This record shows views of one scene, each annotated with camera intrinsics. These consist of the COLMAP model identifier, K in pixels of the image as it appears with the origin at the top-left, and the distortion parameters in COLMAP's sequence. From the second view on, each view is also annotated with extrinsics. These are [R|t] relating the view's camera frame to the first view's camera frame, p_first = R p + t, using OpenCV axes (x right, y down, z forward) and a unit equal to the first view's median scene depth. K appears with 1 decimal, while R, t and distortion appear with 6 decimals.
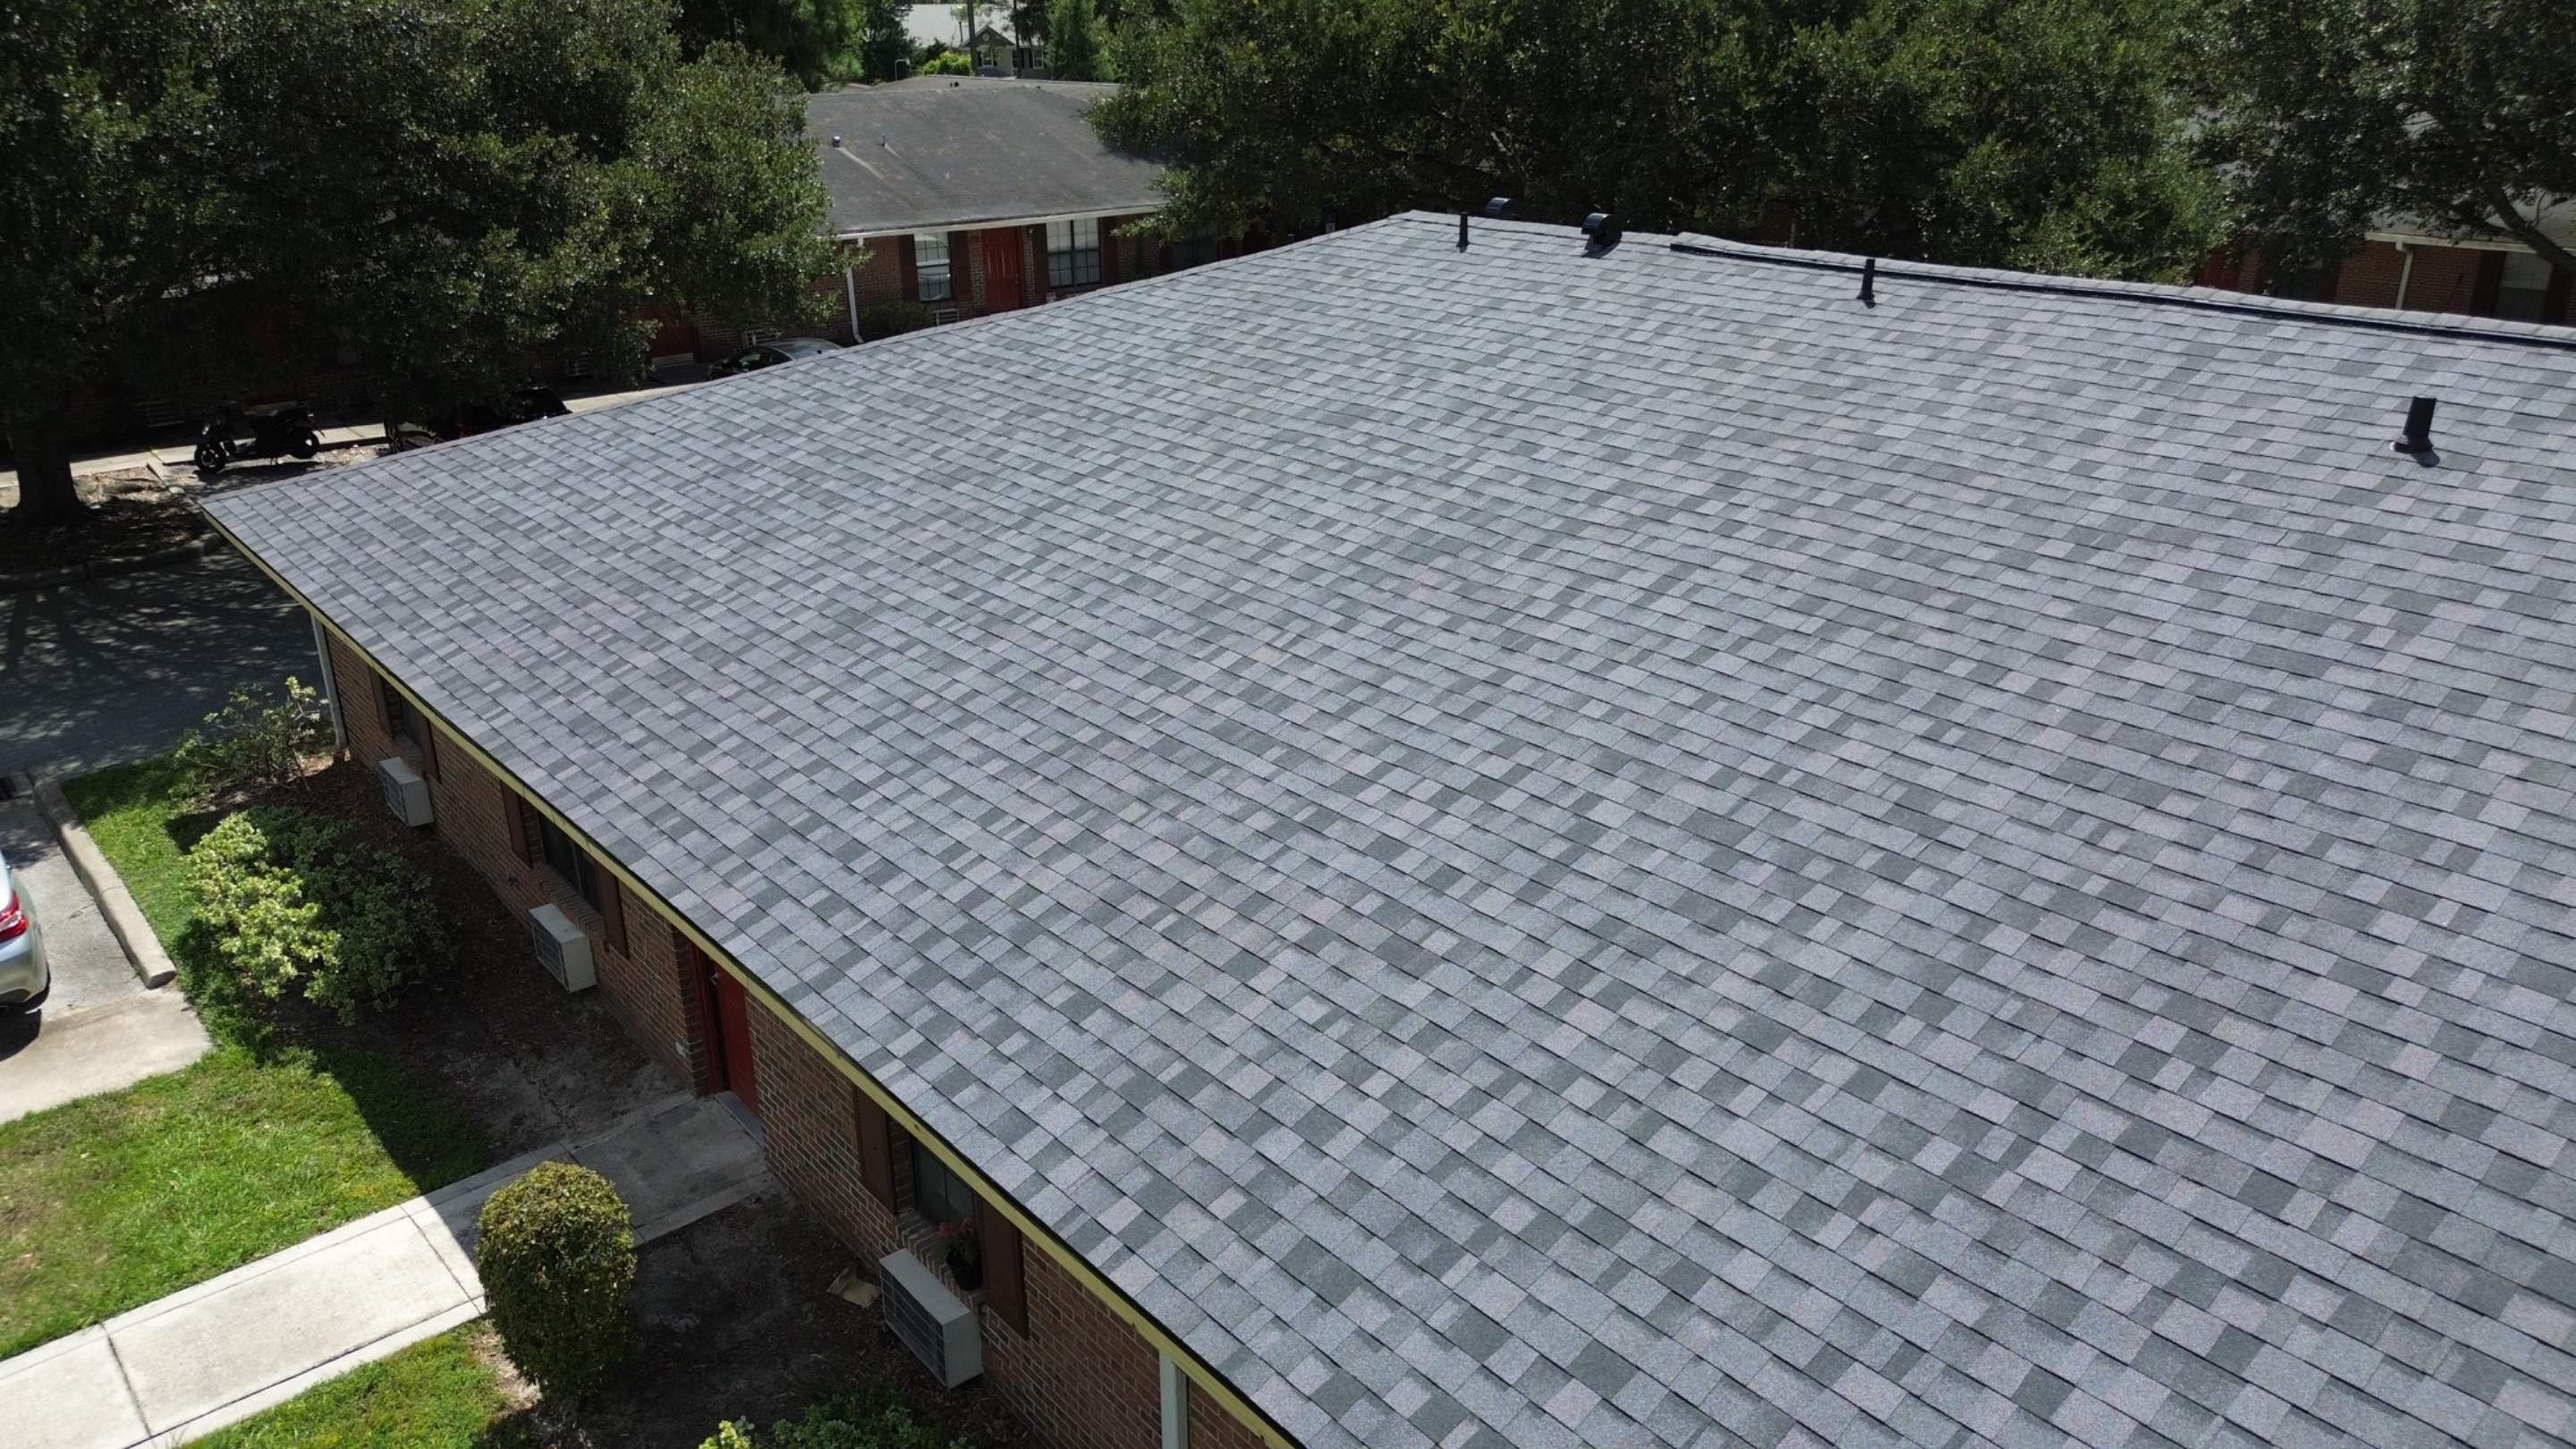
lens RADIAL K [[1826.8, 0, 1299.4], [0, 1826.8, 738.3], [0, 0, 1]] dist [0.067492, -0.060544]
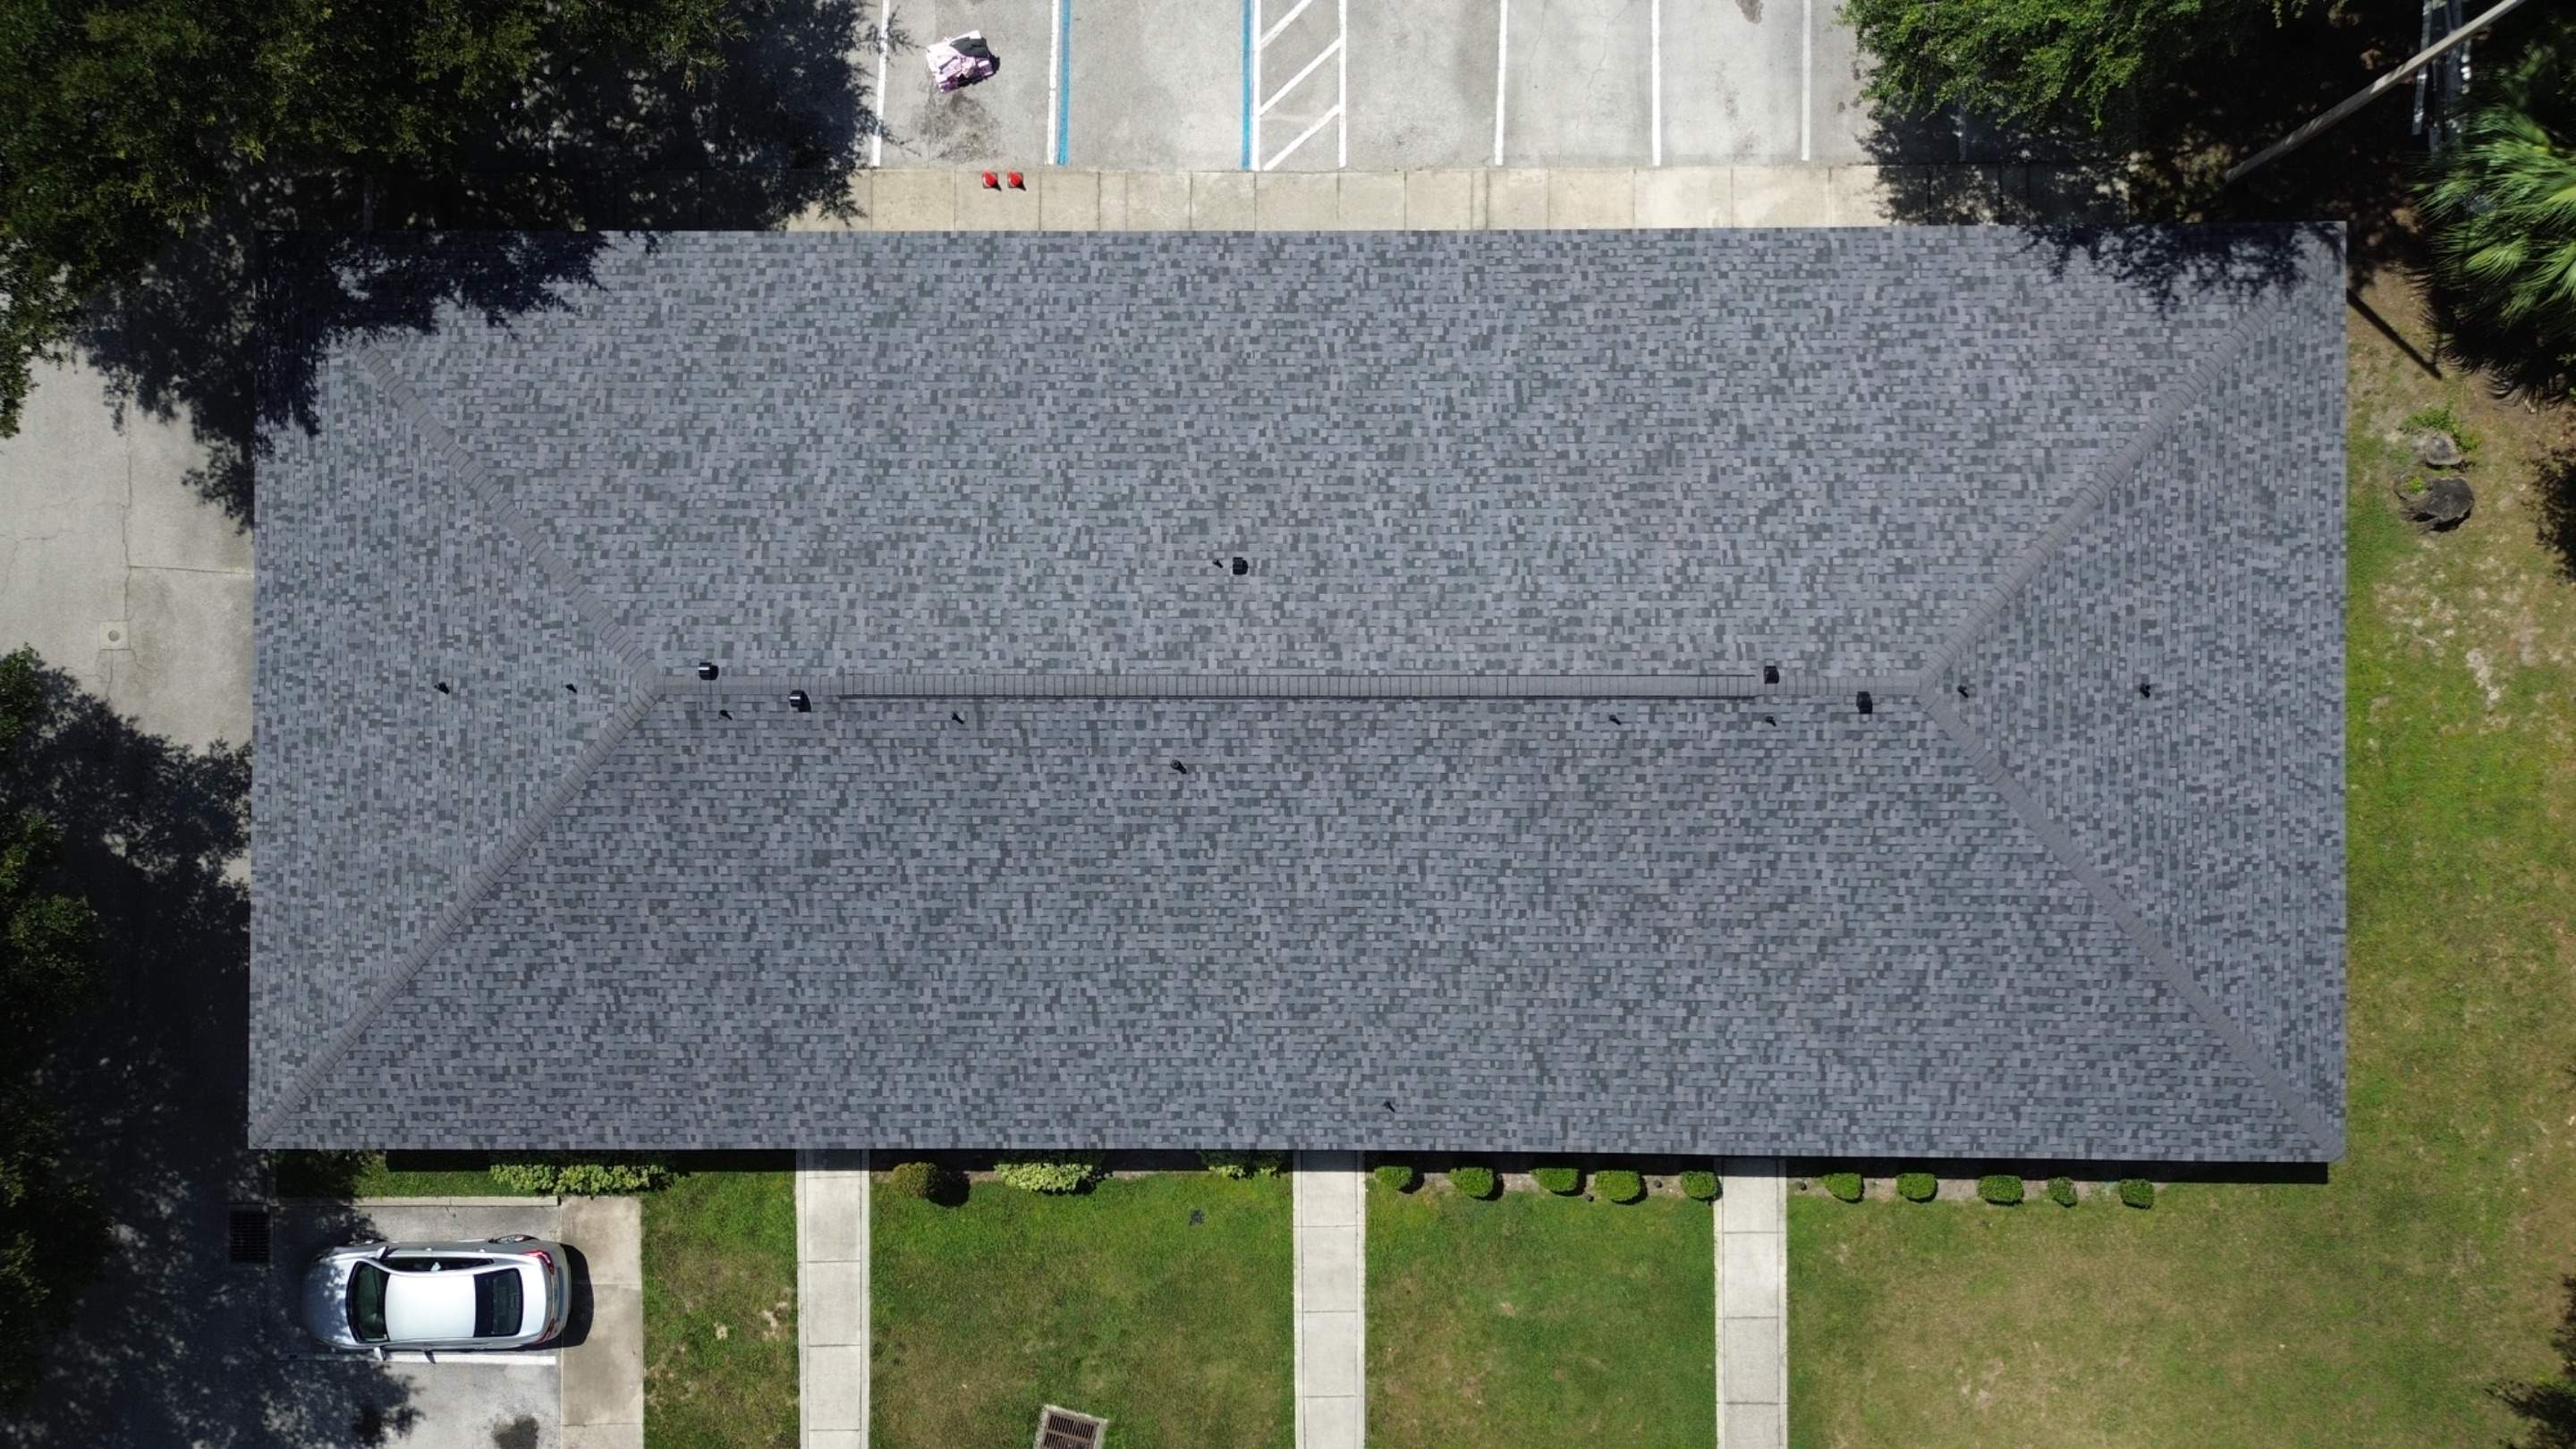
lens RADIAL K [[1826.8, 0, 1290.3], [0, 1826.8, 726.9], [0, 0, 1]] dist [0.067492, -0.060544]
pose [[0.646694, -0.762739, 0.003891, 0.876775], [0.293444, 0.253501, 0.921753, -3.632042], [-0.704043, -0.594950, 0.387759, -0.463696]]
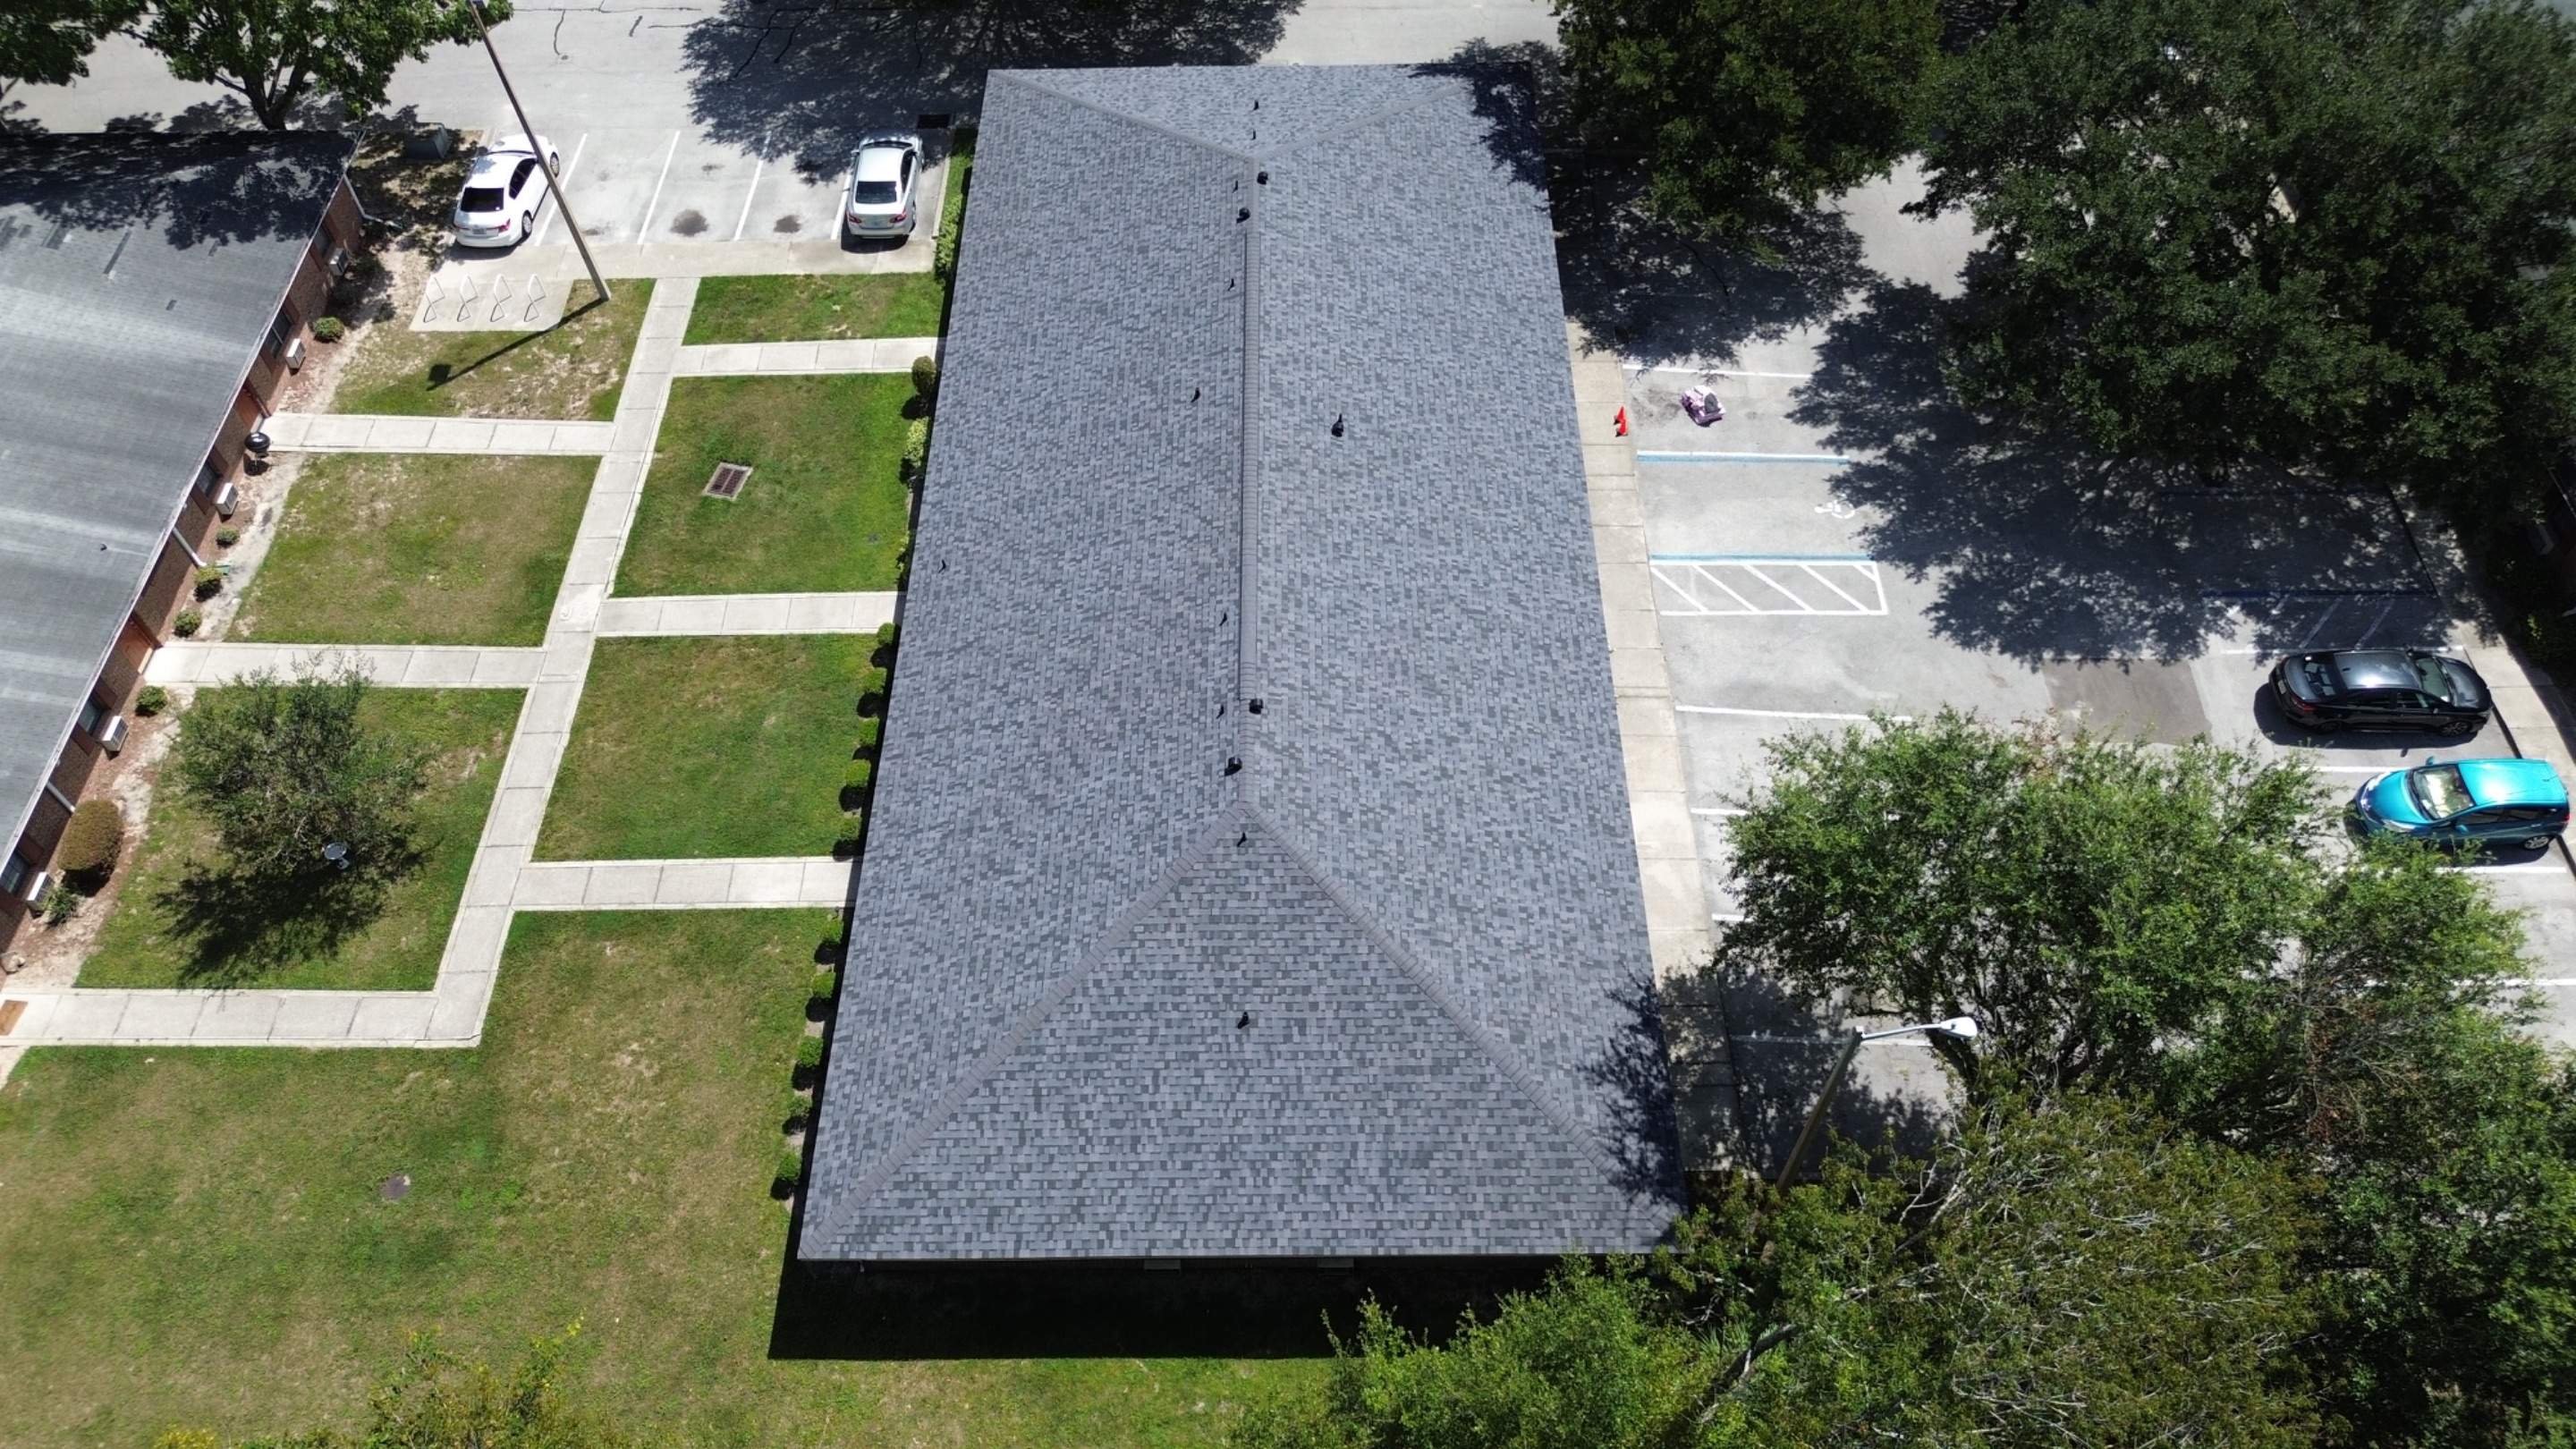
lens RADIAL K [[1826.8, 0, 1293.1], [0, 1826.8, 728.4], [0, 0, 1]] dist [0.067492, -0.060544]
pose [[0.766521, 0.517345, -0.380525, 3.498318], [-0.234529, 0.777088, 0.584063, -2.675702], [0.597864, -0.358452, 0.716987, -2.986455]]
